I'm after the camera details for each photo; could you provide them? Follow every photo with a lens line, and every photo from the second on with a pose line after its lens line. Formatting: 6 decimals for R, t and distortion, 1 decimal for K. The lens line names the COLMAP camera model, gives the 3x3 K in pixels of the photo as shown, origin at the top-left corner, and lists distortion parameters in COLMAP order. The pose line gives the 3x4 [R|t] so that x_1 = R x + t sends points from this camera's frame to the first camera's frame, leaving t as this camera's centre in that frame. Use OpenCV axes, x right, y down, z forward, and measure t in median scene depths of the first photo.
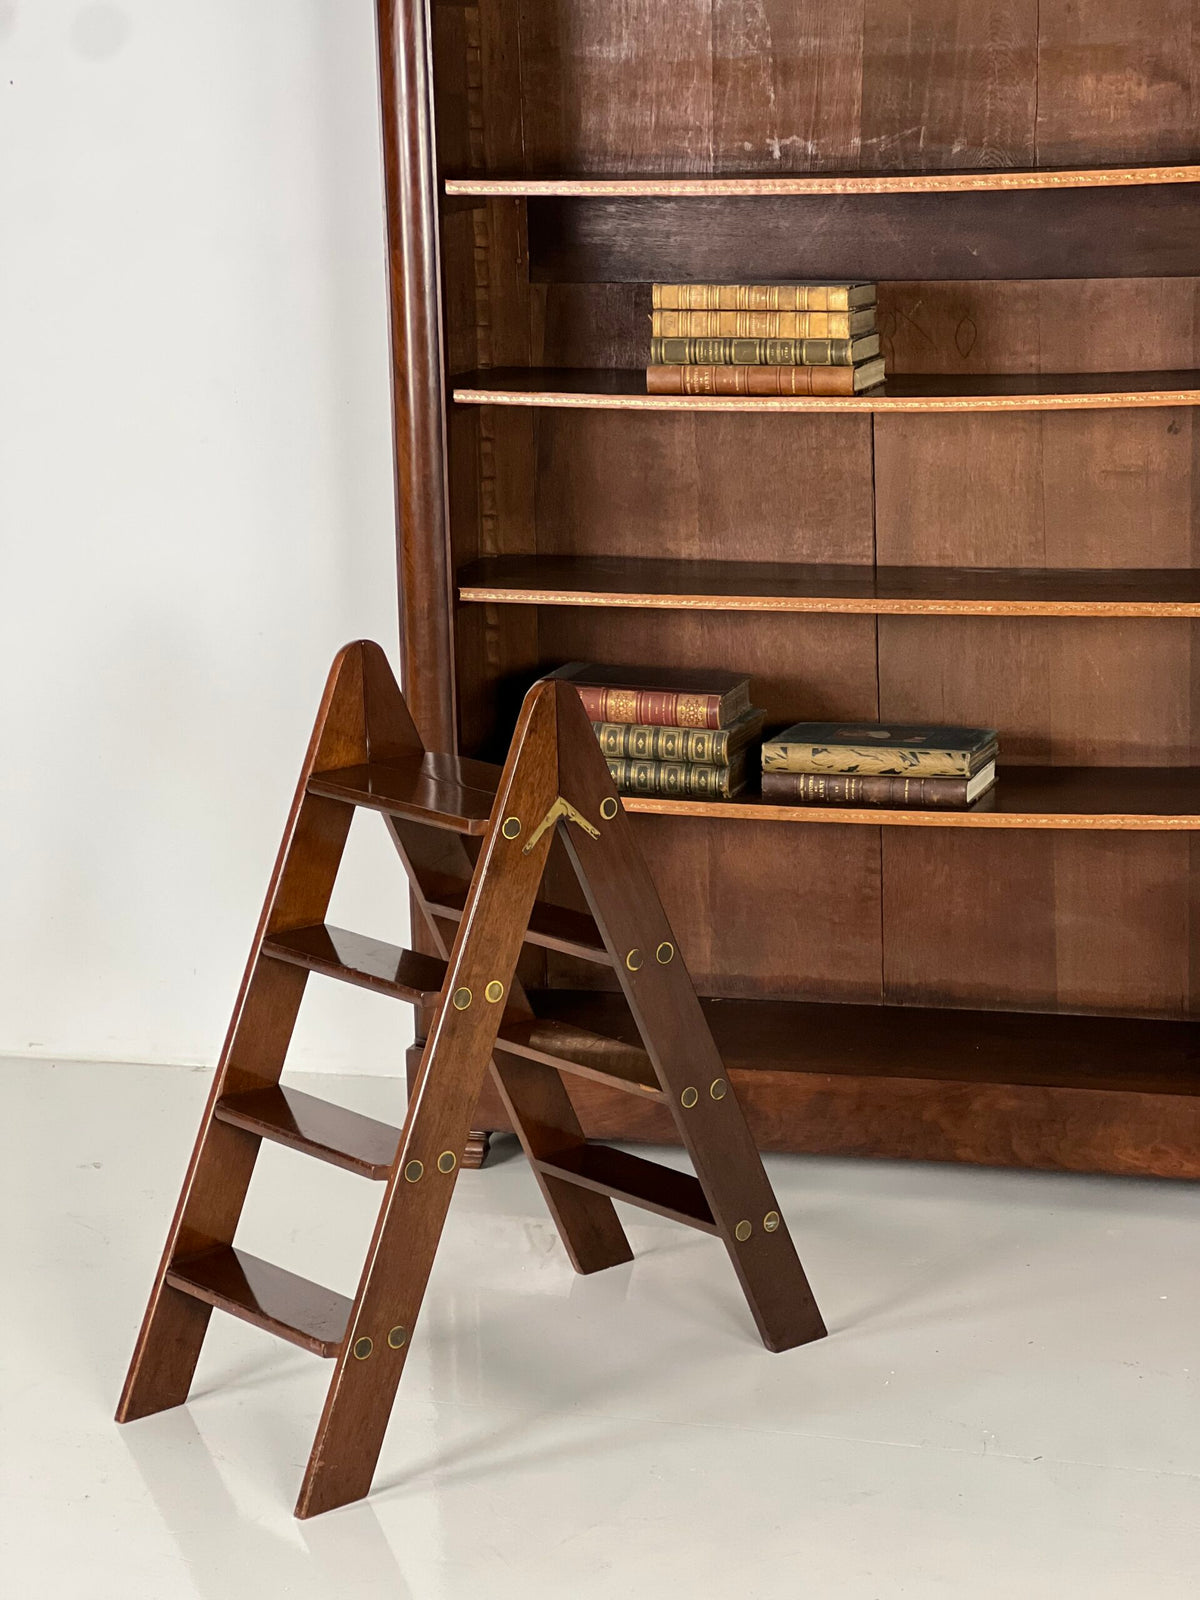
lens RADIAL K [[3631.0, 0, 631.0], [0, 3631.0, 742.7], [0, 0, 1]] dist [-0.076107, 5.159239]
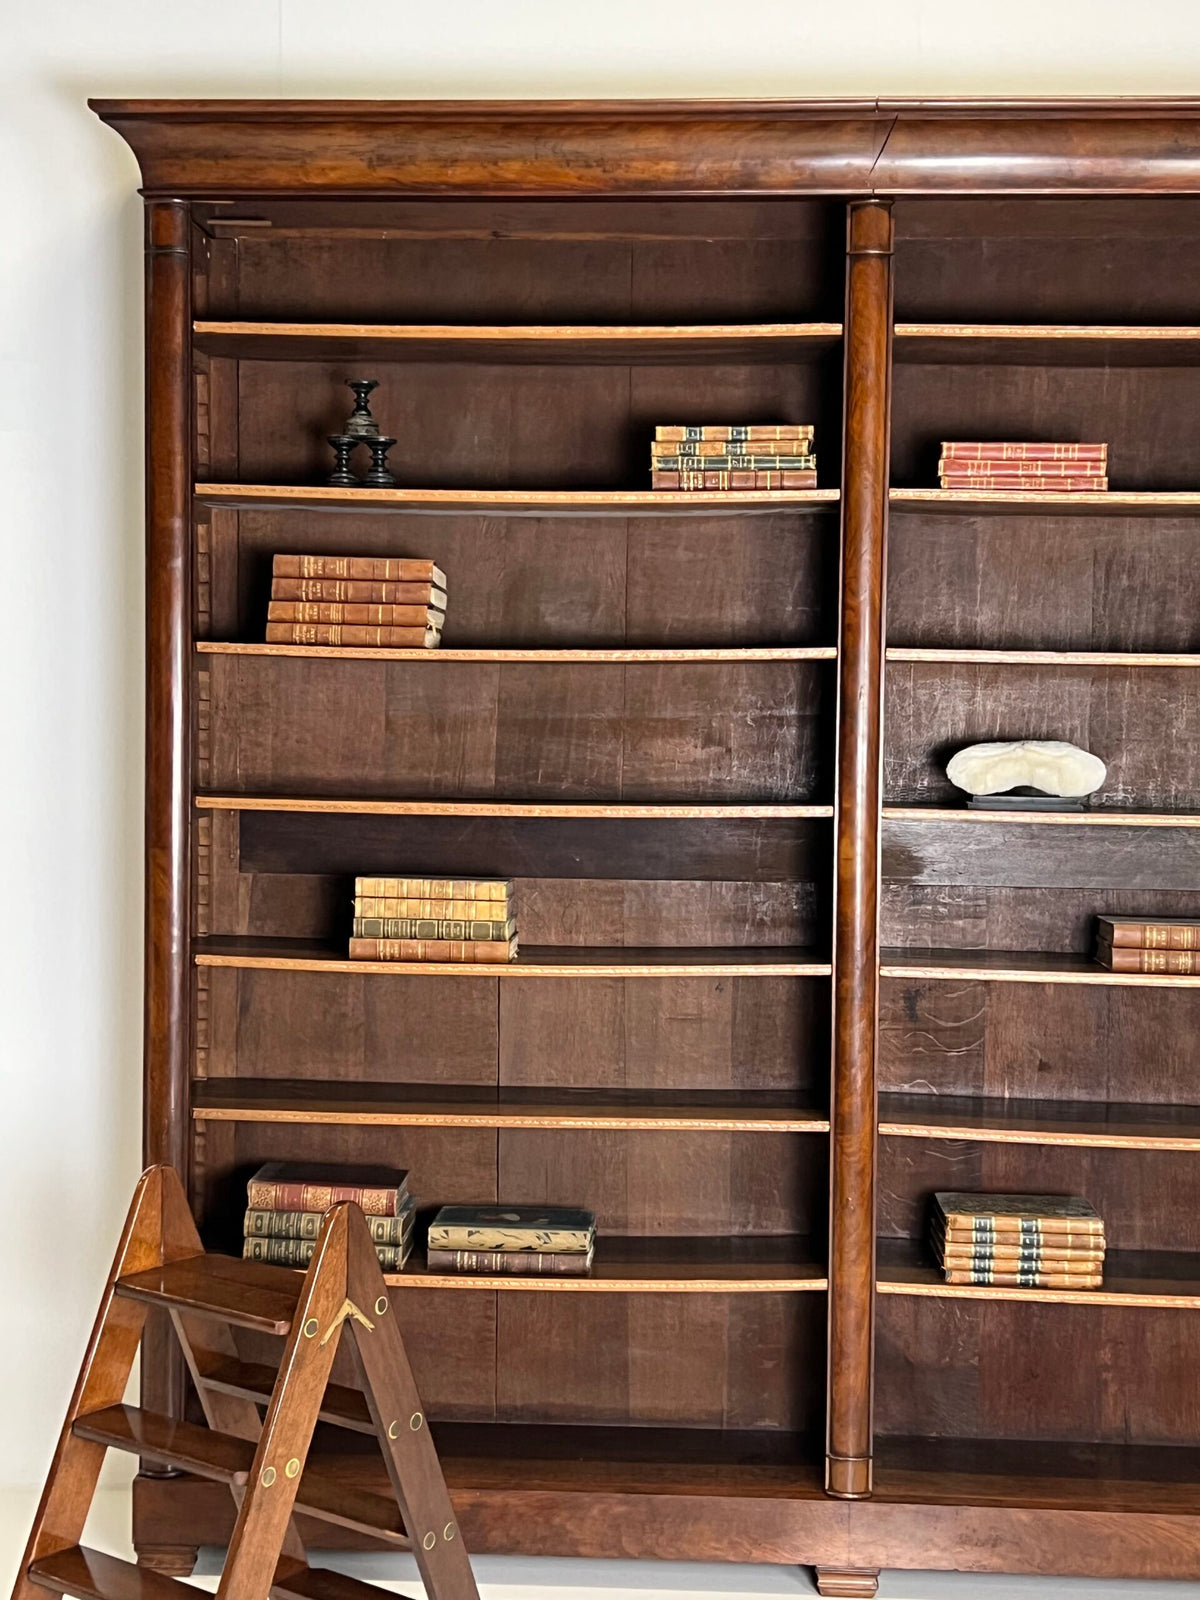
lens RADIAL K [[2215.4, 0, 608.2], [0, 2215.4, 809.1], [0, 0, 1]] dist [0.219698, -0.720564]
pose [[0.970614, 0.027796, 0.239031, -0.096518], [0.007569, 0.989289, -0.145775, -0.030557], [-0.240523, 0.143301, 0.960007, 0.184850]]
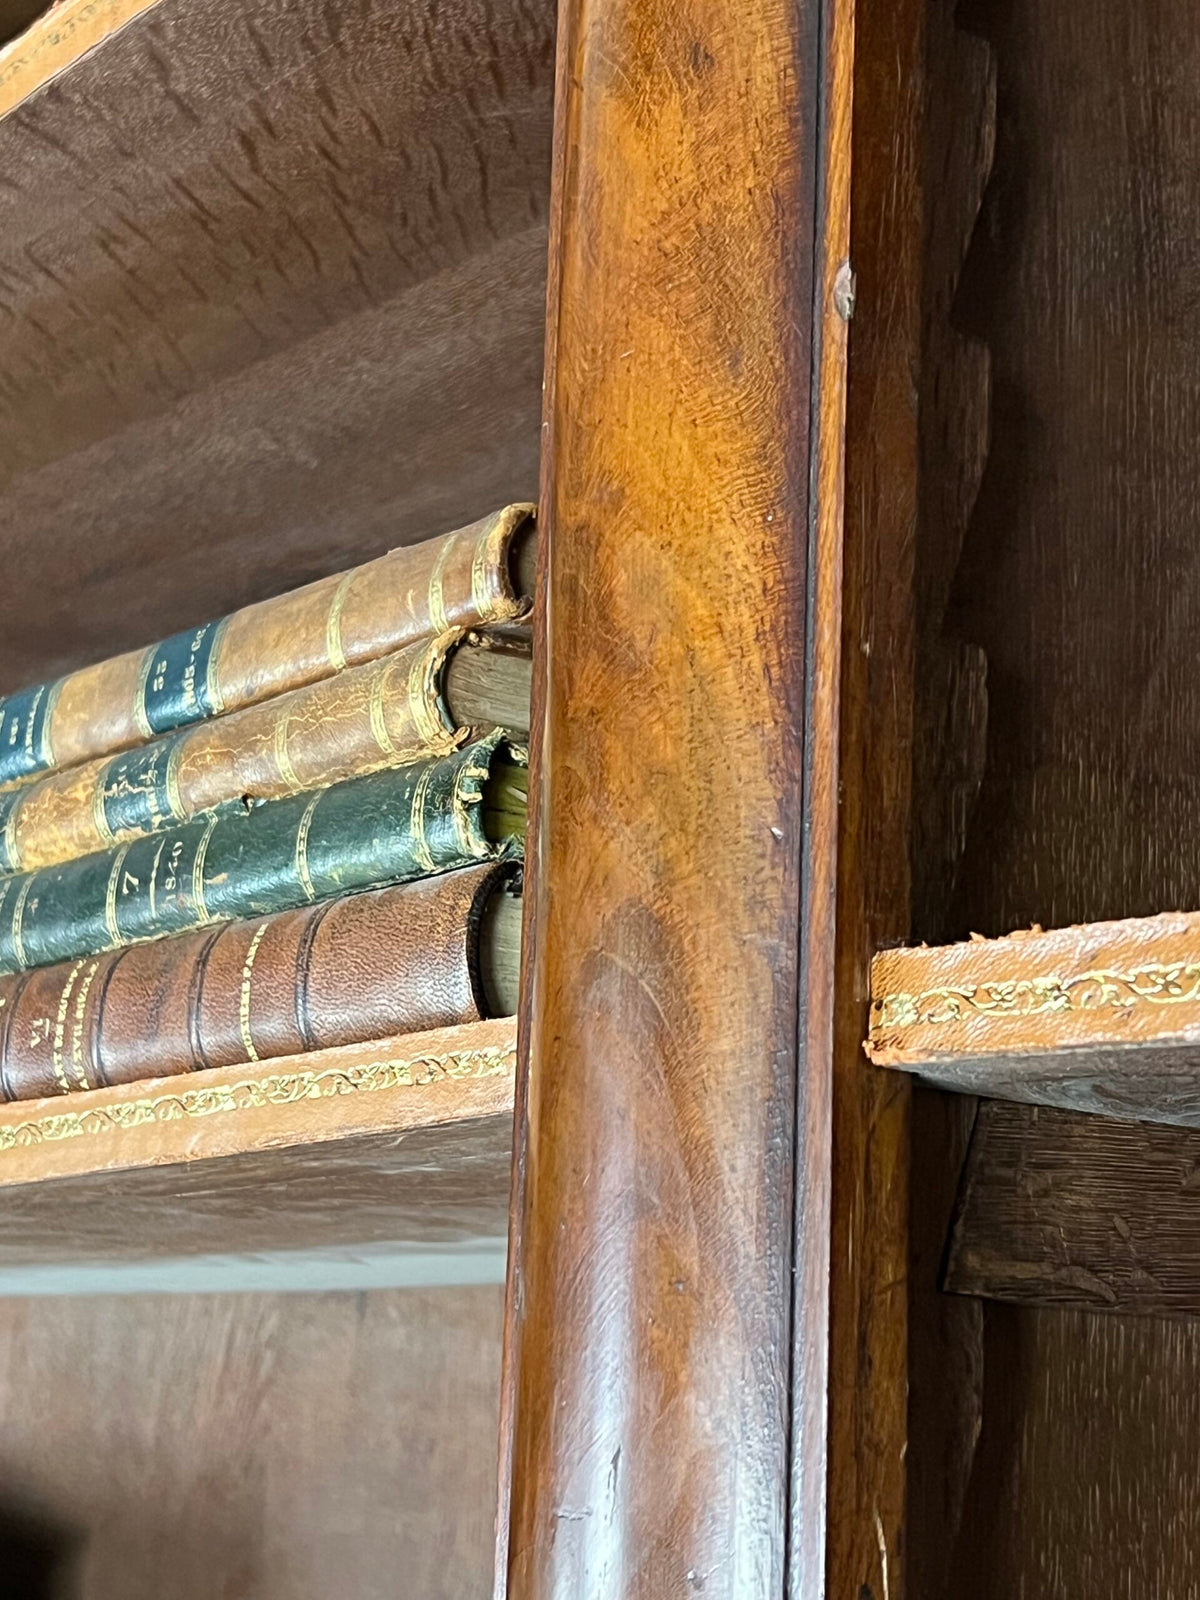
lens RADIAL K [[2530.7, 0, 595.7], [0, 2530.7, 797.4], [0, 0, 1]] dist [0.403670, -1.840698]
pose [[0.822971, -0.069530, -0.563812, 0.212042], [-0.168181, 0.918171, -0.358716, -0.227535], [0.542617, 0.390036, 0.743935, 0.821203]]
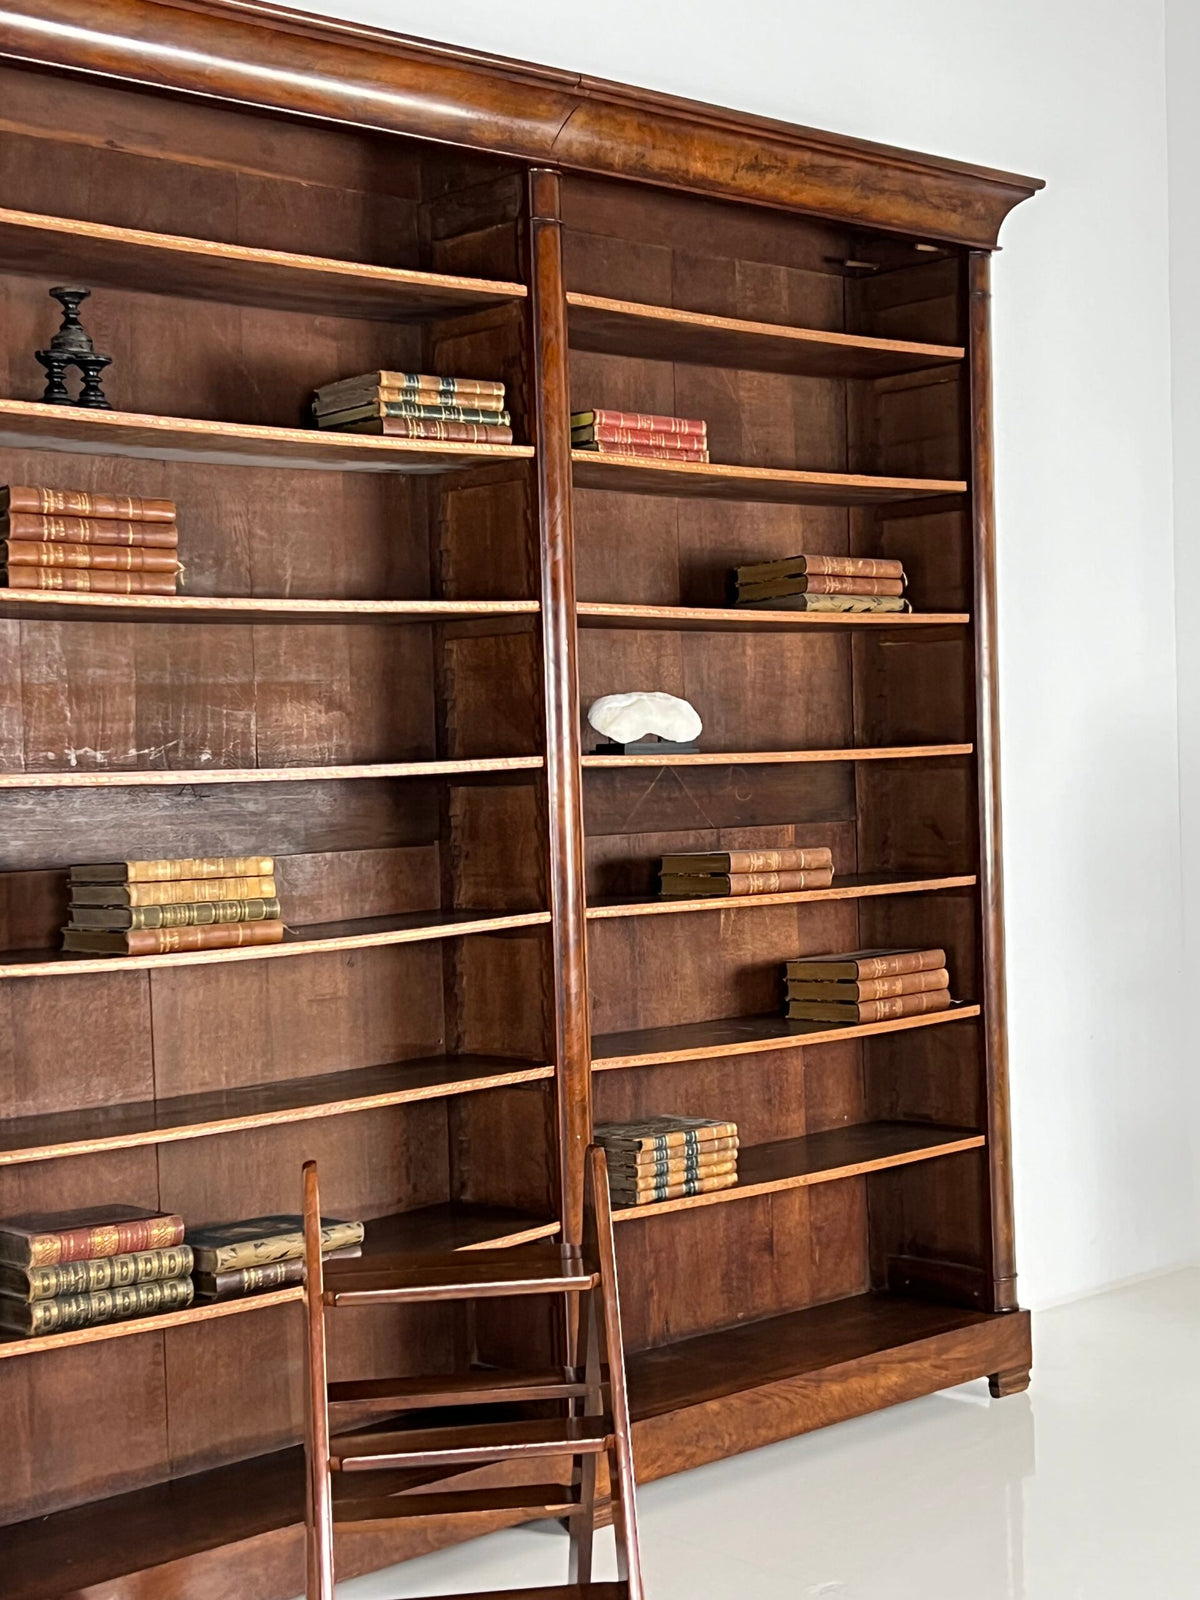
lens RADIAL K [[2384.3, 0, 590.9], [0, 2384.3, 804.1], [0, 0, 1]] dist [0.246177, -0.848419]
pose [[0.505215, -0.006555, 0.862968, -0.560234], [0.184578, 0.977652, -0.100633, -0.038593], [-0.843023, 0.210127, 0.495135, 0.477361]]
